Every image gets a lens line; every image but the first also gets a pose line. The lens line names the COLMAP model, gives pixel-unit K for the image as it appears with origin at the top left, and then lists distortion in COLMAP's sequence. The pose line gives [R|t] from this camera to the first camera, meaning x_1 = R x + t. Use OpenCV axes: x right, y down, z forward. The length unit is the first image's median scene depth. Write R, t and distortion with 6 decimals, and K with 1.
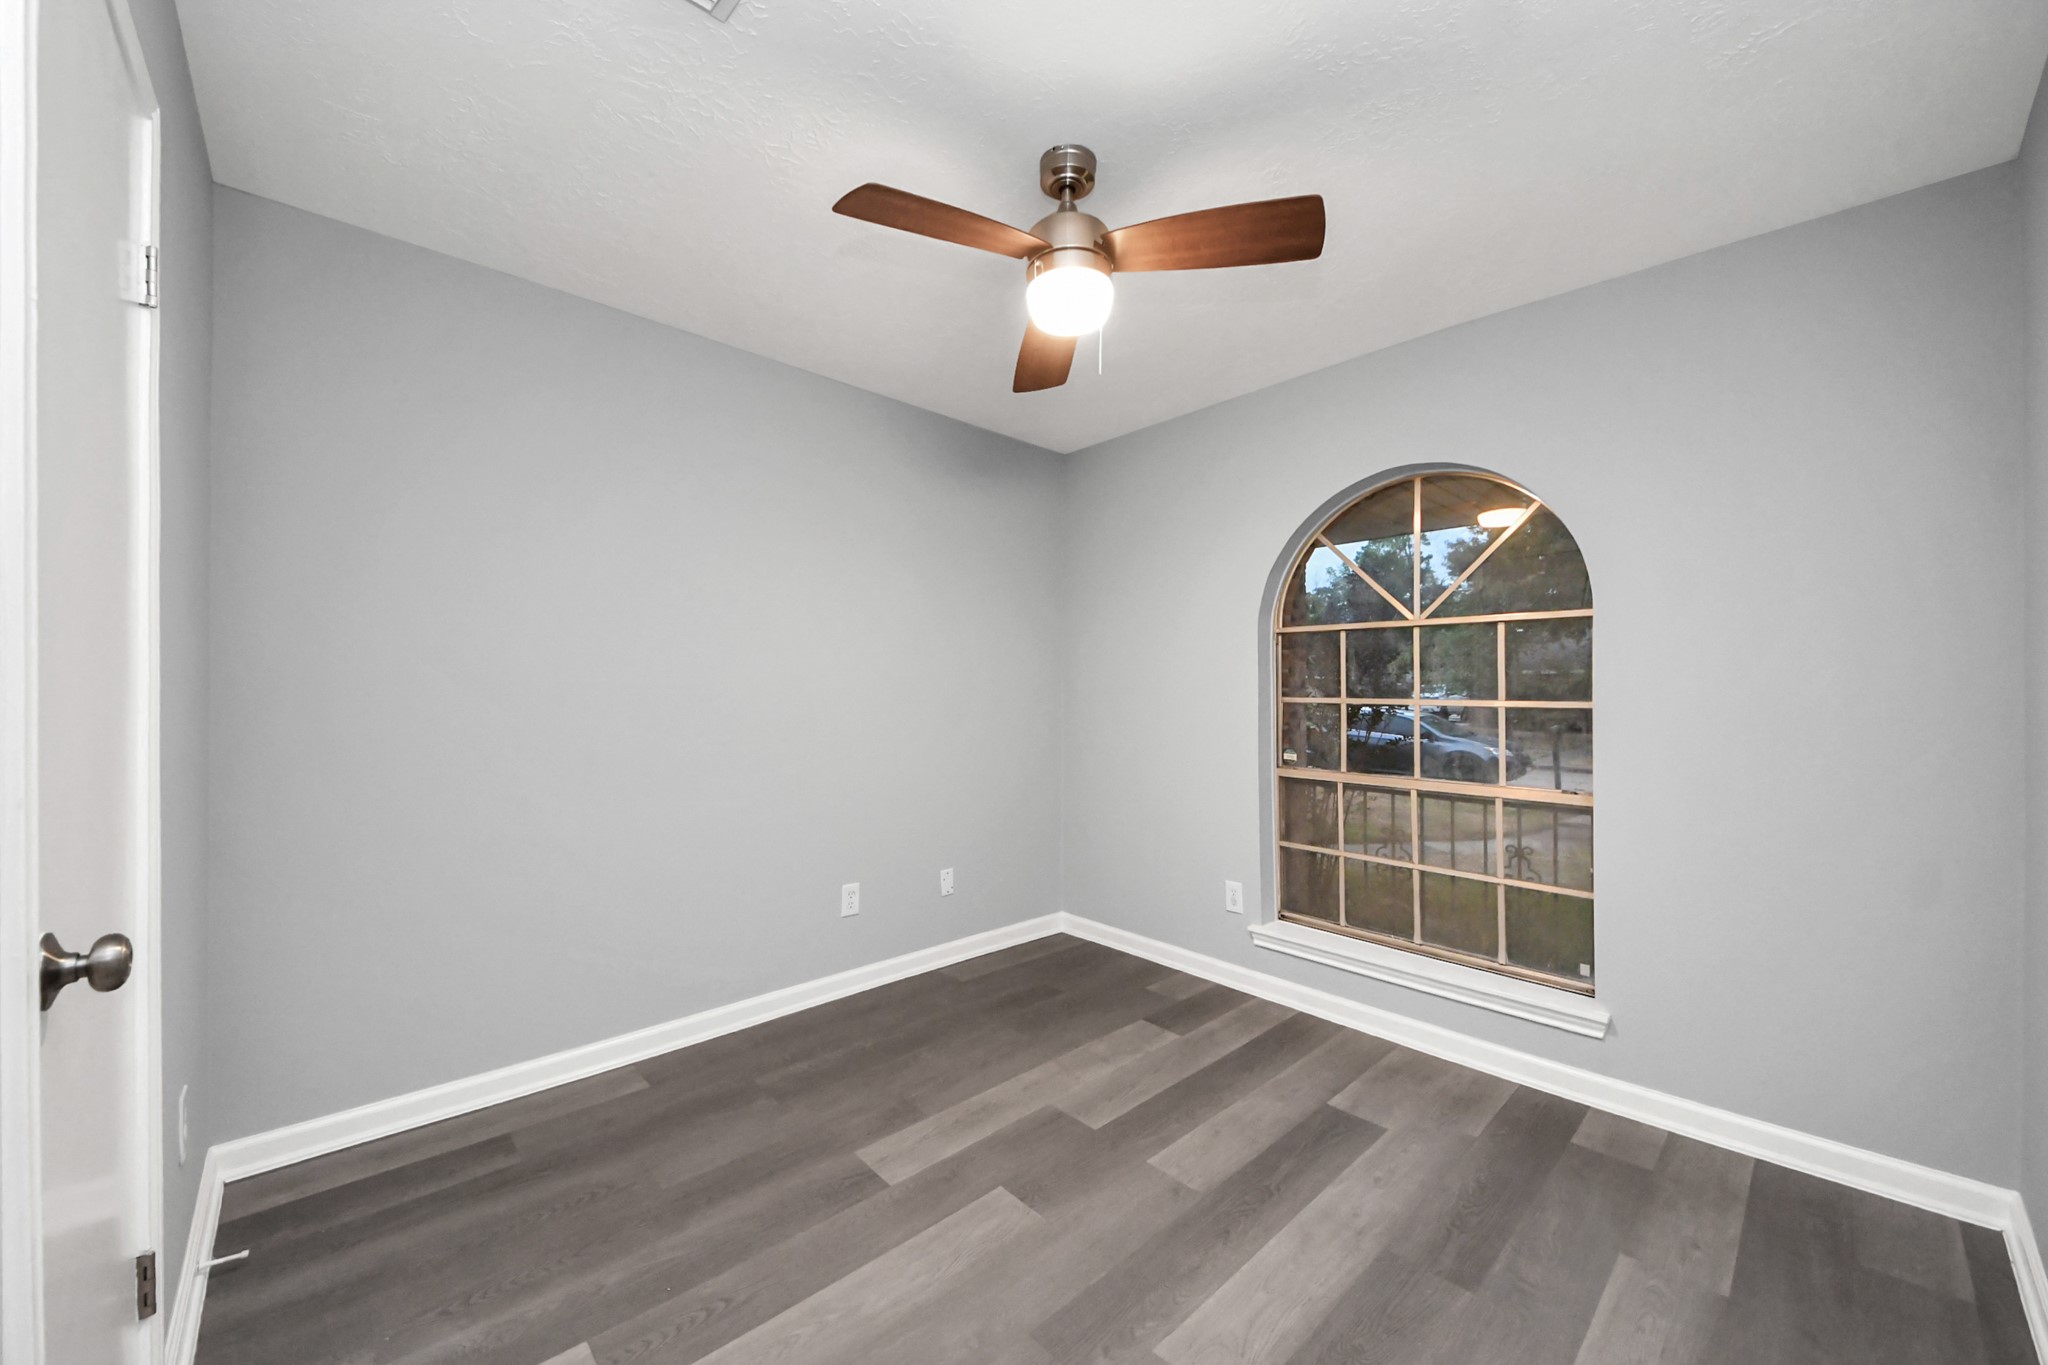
lens RADIAL K [[766.6, 0, 1014.2], [0, 766.6, 679.9], [0, 0, 1]] dist [0.045859, -0.027944]
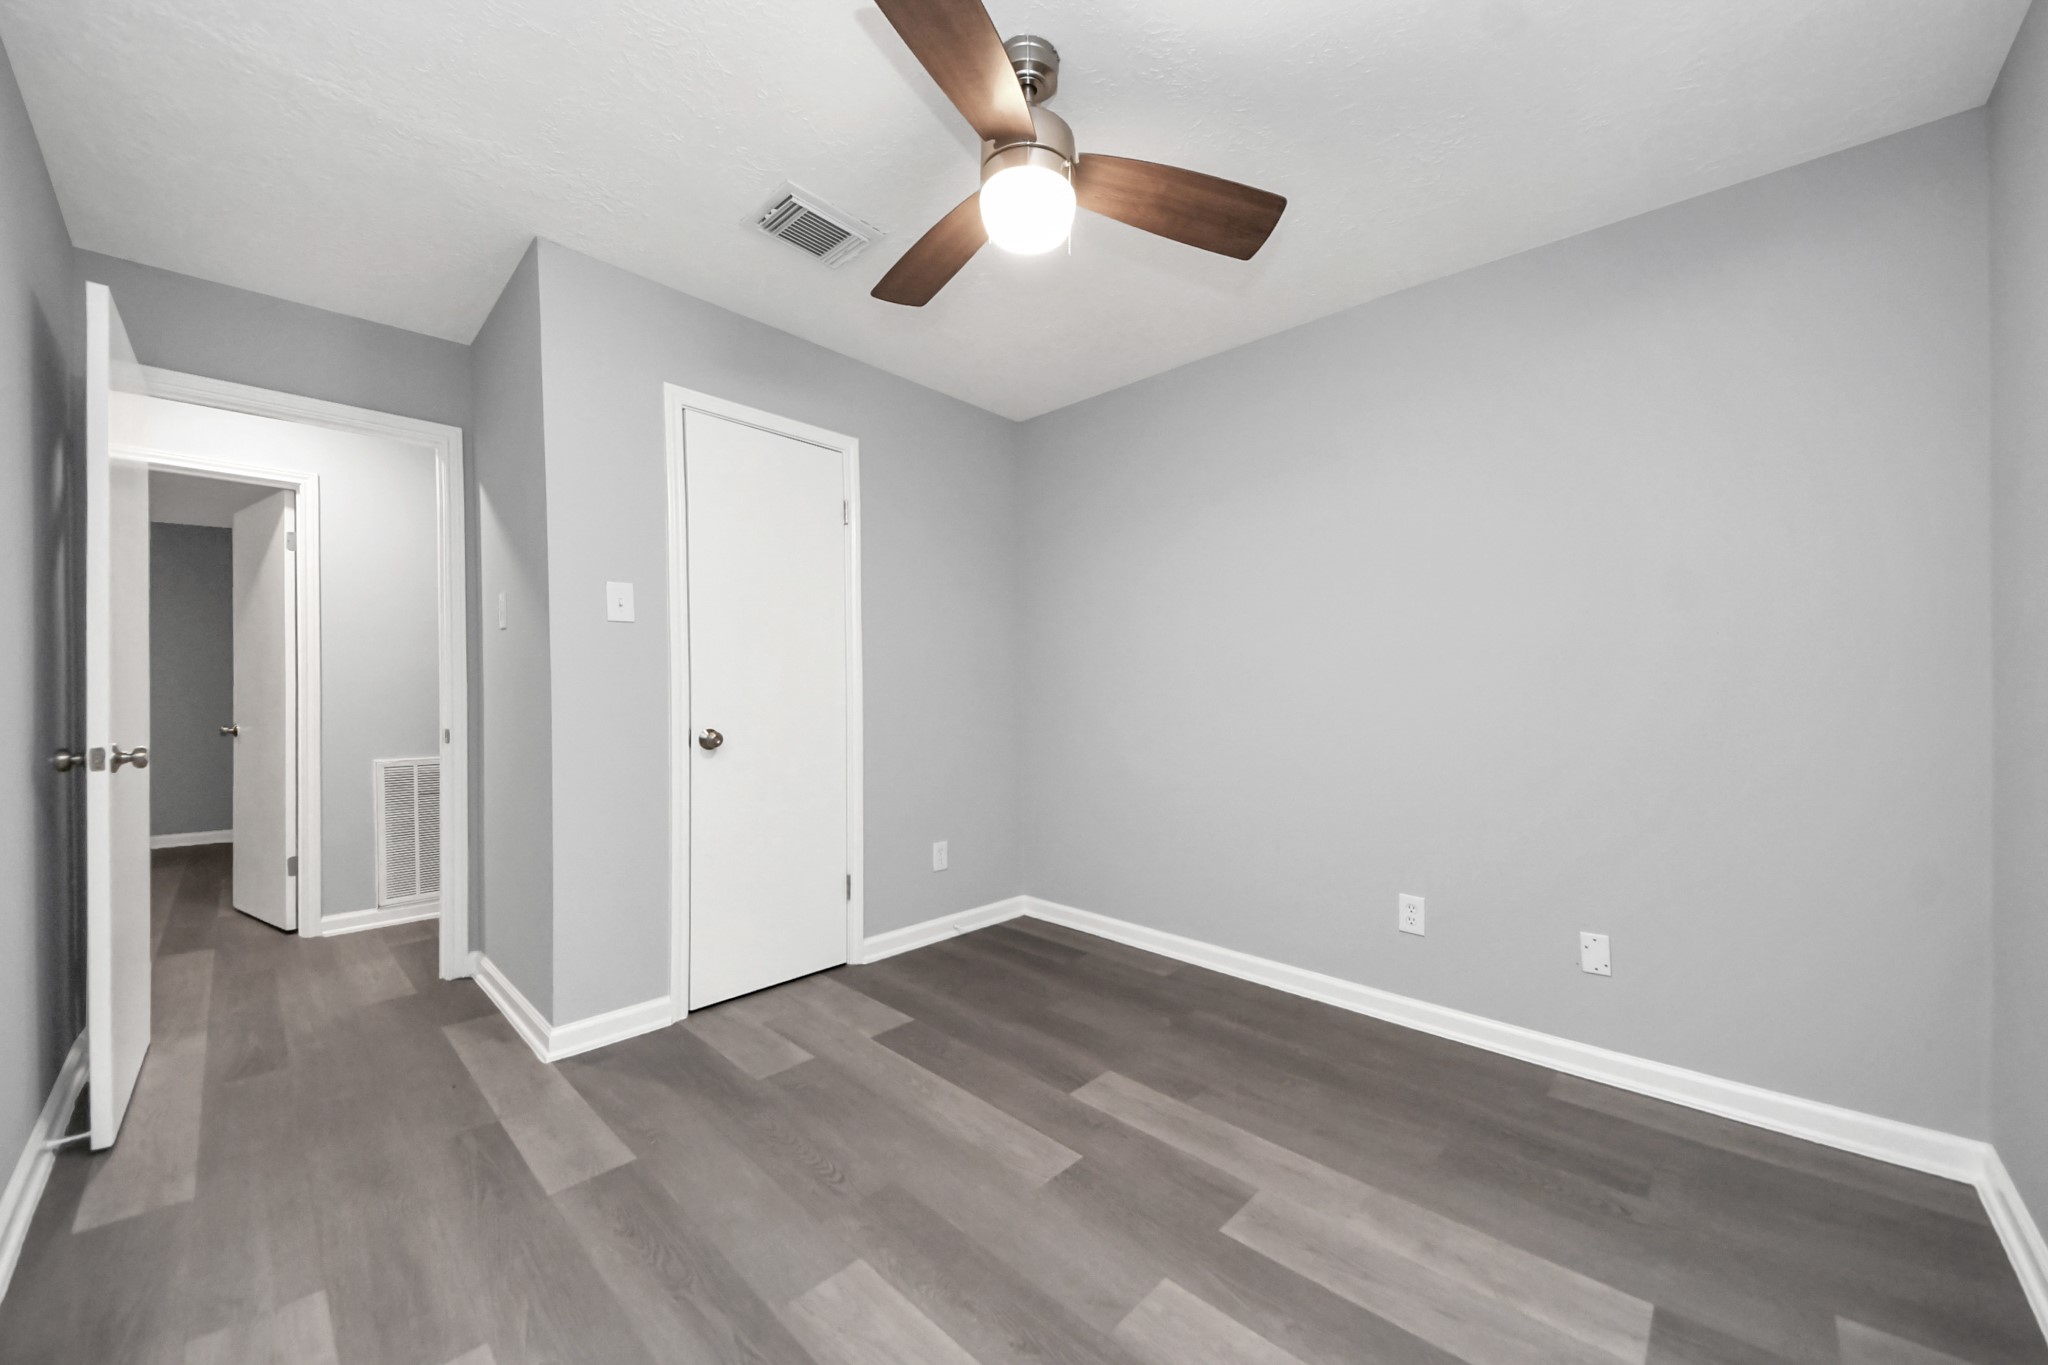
lens RADIAL K [[749.4, 0, 1060.9], [0, 749.4, 713.9], [0, 0, 1]] dist [0.000779, -0.000151]
pose [[0.094450, 0.028762, -0.995114, 0.855363], [0.008211, 0.999526, 0.029669, 0.062506], [0.995496, -0.010973, 0.094169, 0.843078]]
